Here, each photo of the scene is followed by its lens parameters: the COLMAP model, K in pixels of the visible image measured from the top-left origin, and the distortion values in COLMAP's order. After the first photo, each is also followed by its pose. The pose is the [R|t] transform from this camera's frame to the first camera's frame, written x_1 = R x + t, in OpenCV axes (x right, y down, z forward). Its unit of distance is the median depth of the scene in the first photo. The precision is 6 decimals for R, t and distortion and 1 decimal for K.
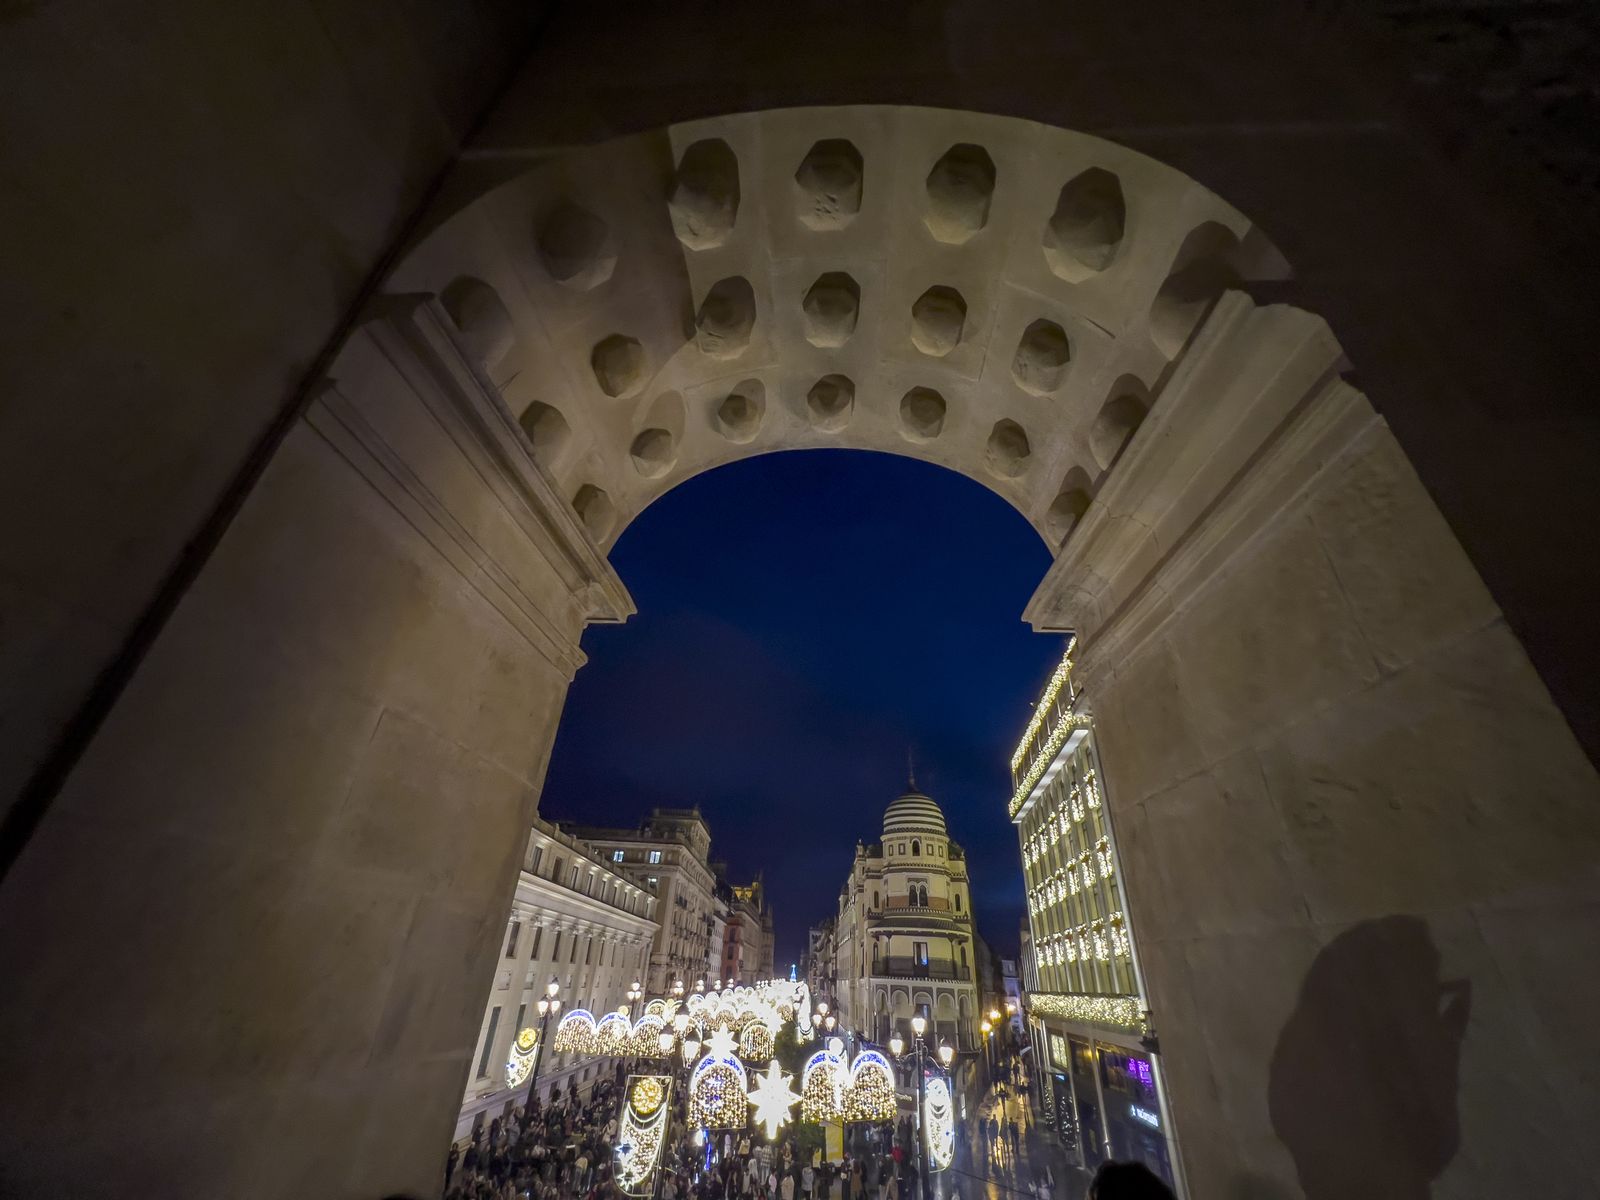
lens RADIAL K [[640.6, 0, 795.8], [0, 640.6, 595.4], [0, 0, 1]] dist [-0.000899, 0.000237]
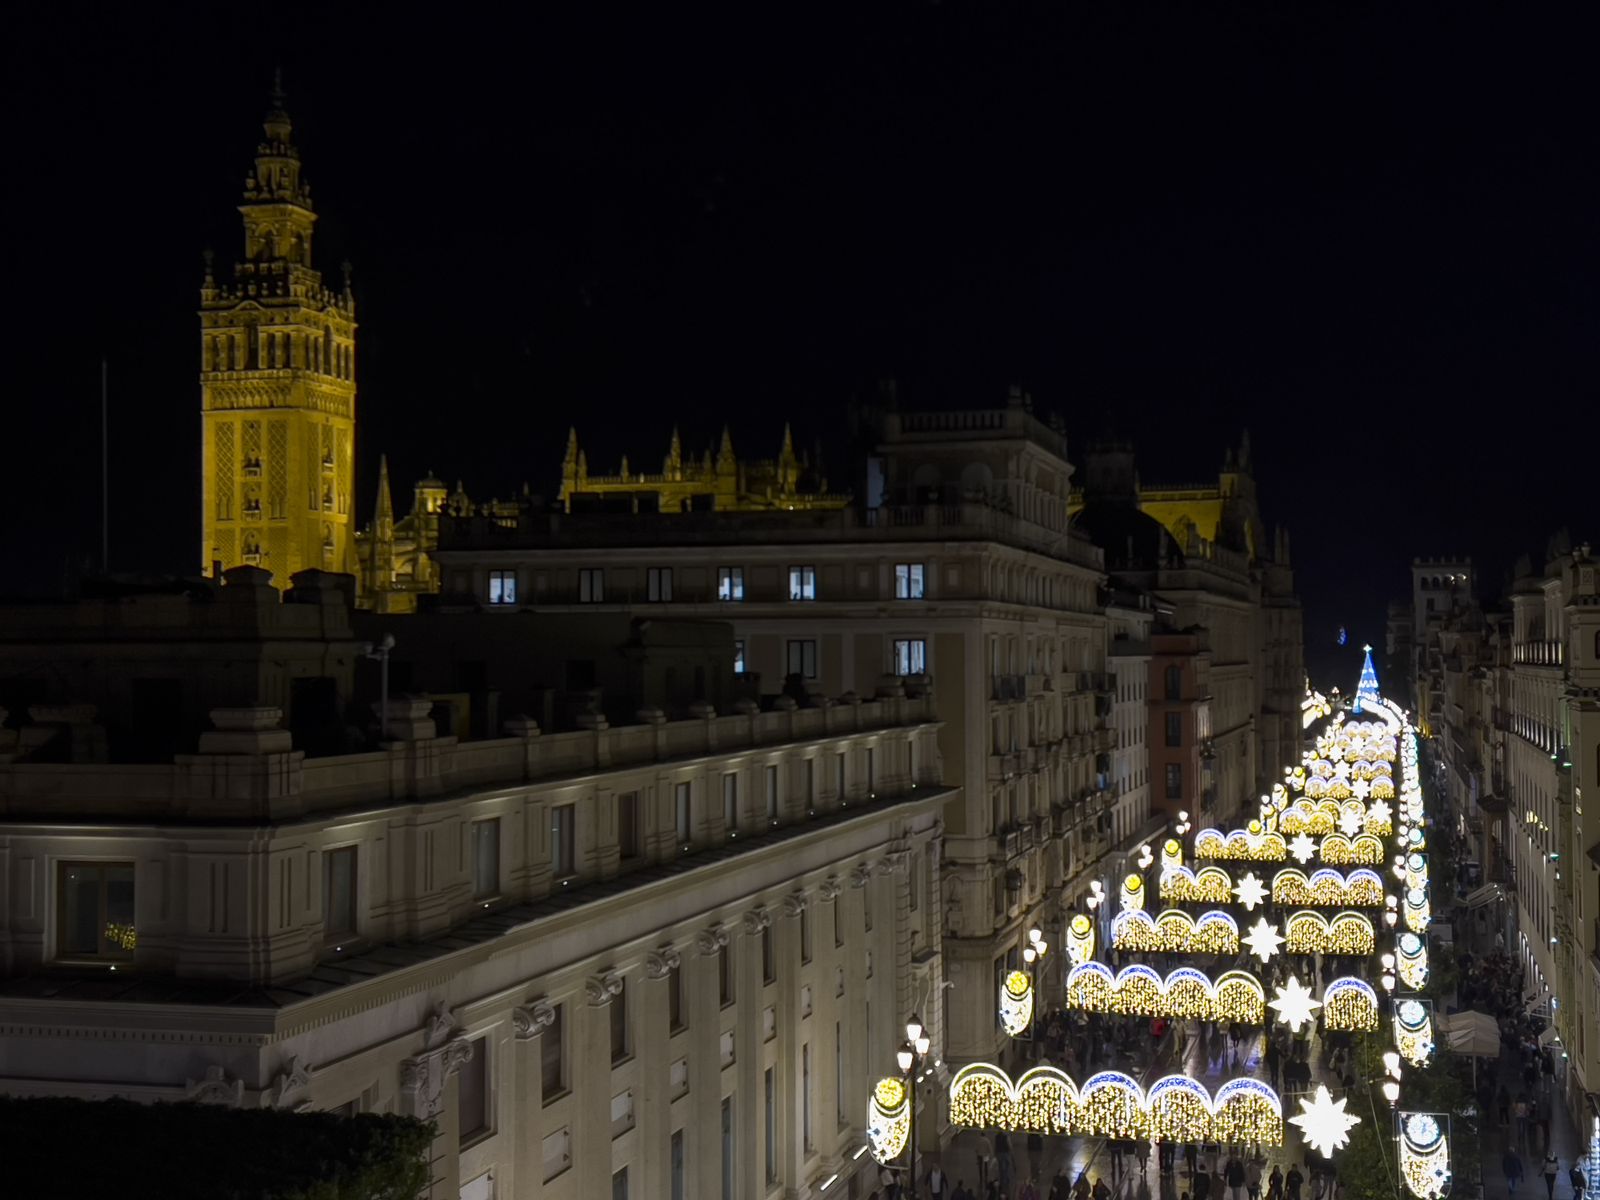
lens RADIAL K [[2095.4, 0, 800.0], [0, 2095.4, 600.0], [0, 0, 1]] dist [0.183008, -0.519067]
pose [[0.963650, -0.060722, -0.260178, 0.009609], [0.180756, 0.865296, 0.467536, -0.185820], [0.196741, -0.497569, 0.844818, 0.149467]]
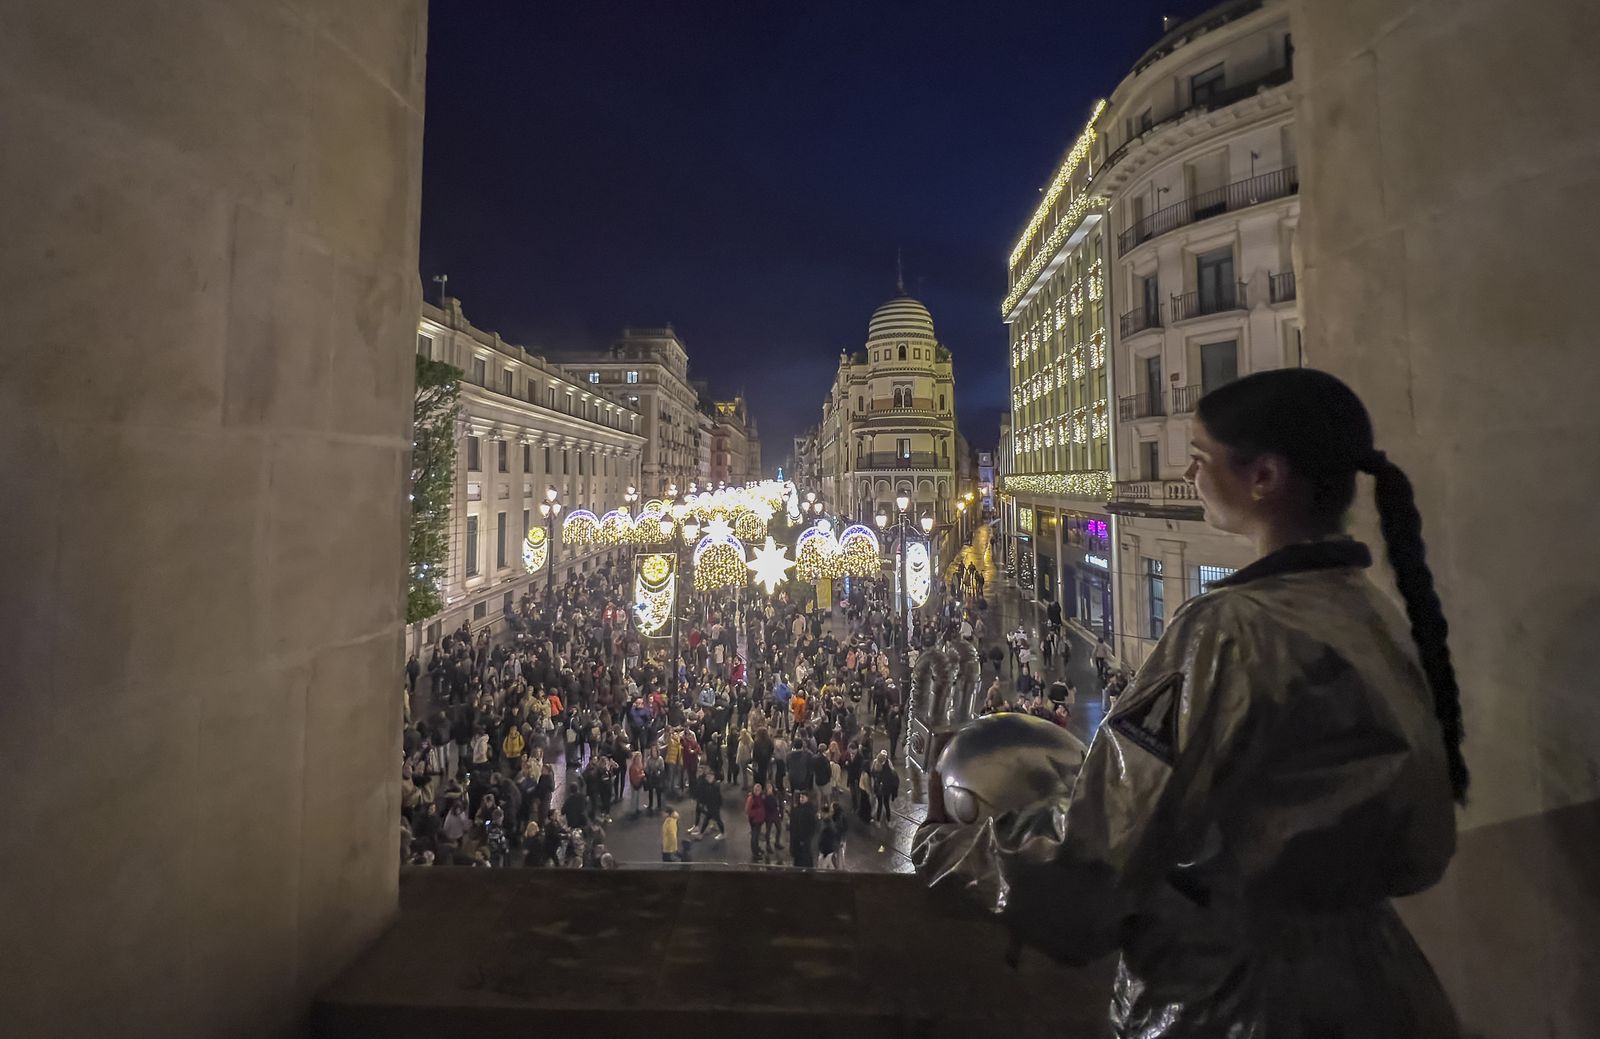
lens RADIAL K [[704.8, 0, 793.3], [0, 704.8, 437.8], [0, 0, 1]] dist [0.000403, -0.000126]
pose [[0.998473, -0.052157, 0.018227, -0.002730], [0.037828, 0.885798, 0.462527, 0.014376], [-0.040270, -0.461131, 0.886418, 0.010336]]
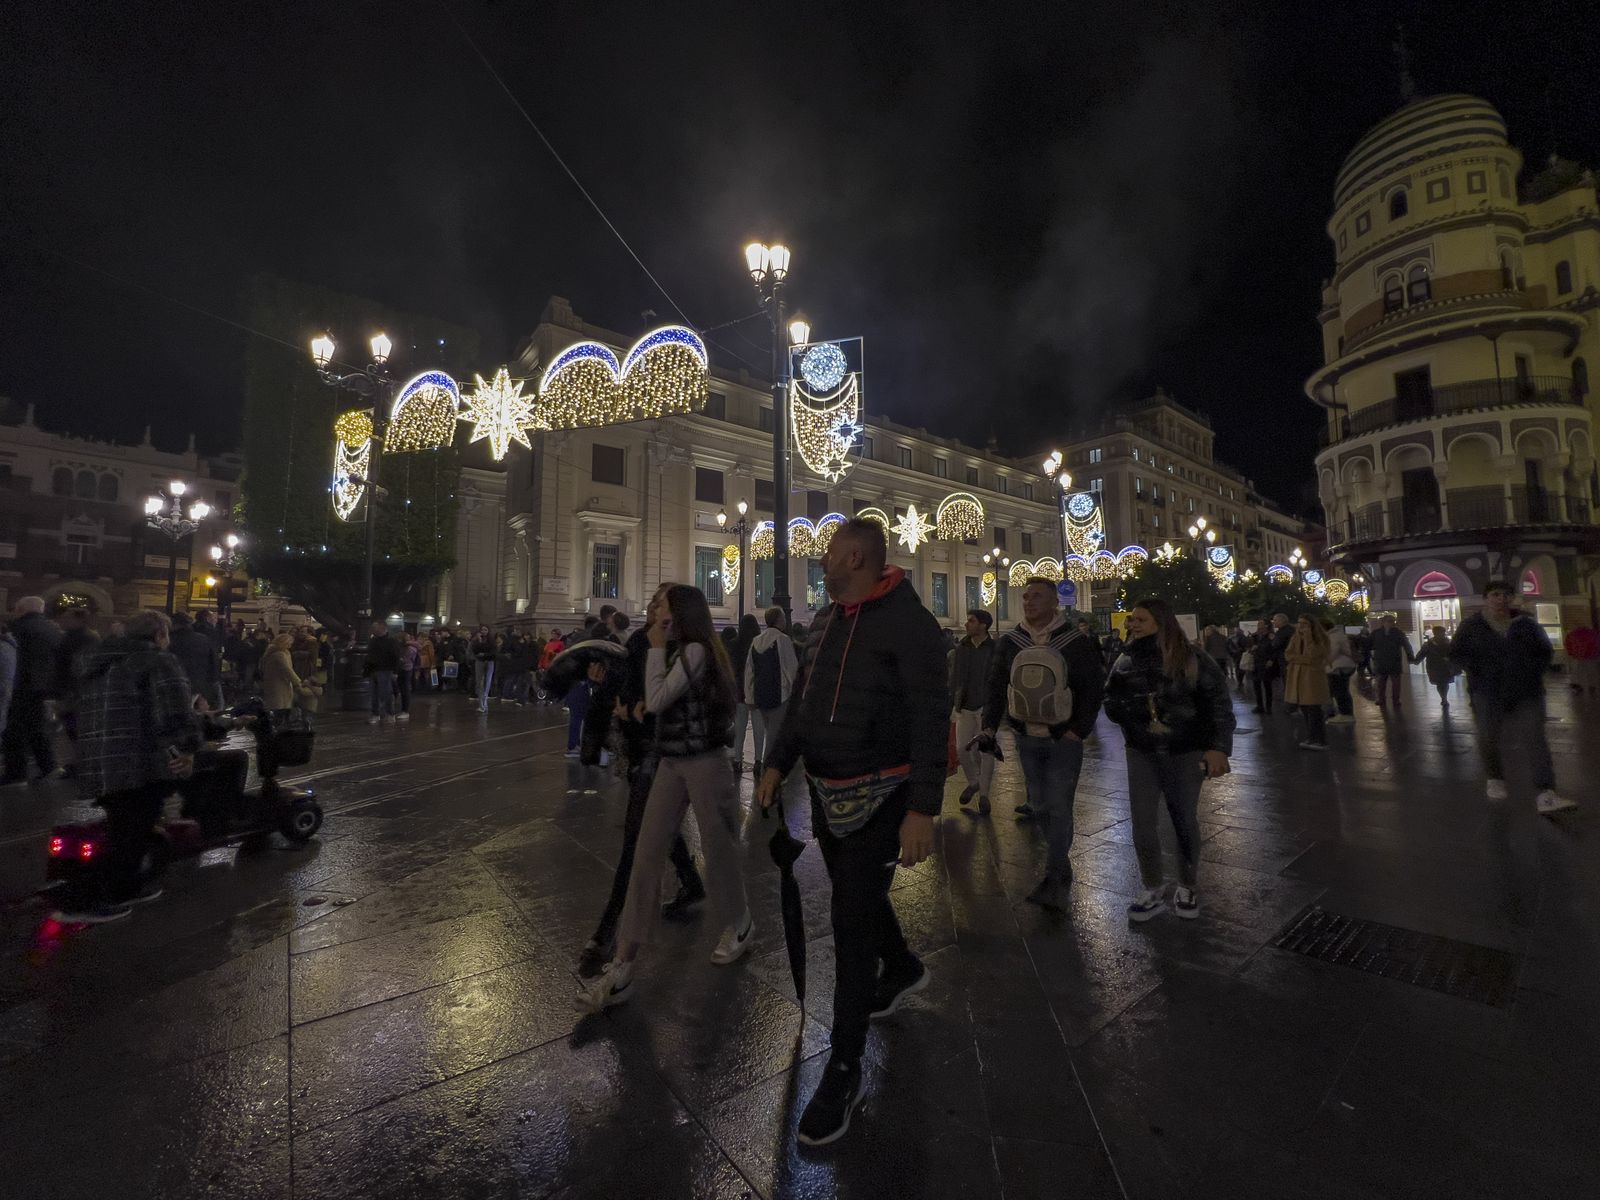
lens RADIAL K [[640.6, 0, 795.8], [0, 640.6, 595.4], [0, 0, 1]] dist [-0.000899, 0.000237]
pose [[0.624024, -0.118768, -0.772326, 0.302214], [0.430080, 0.877409, 0.212568, 0.441875], [0.652400, -0.464809, 0.598604, 0.336313]]
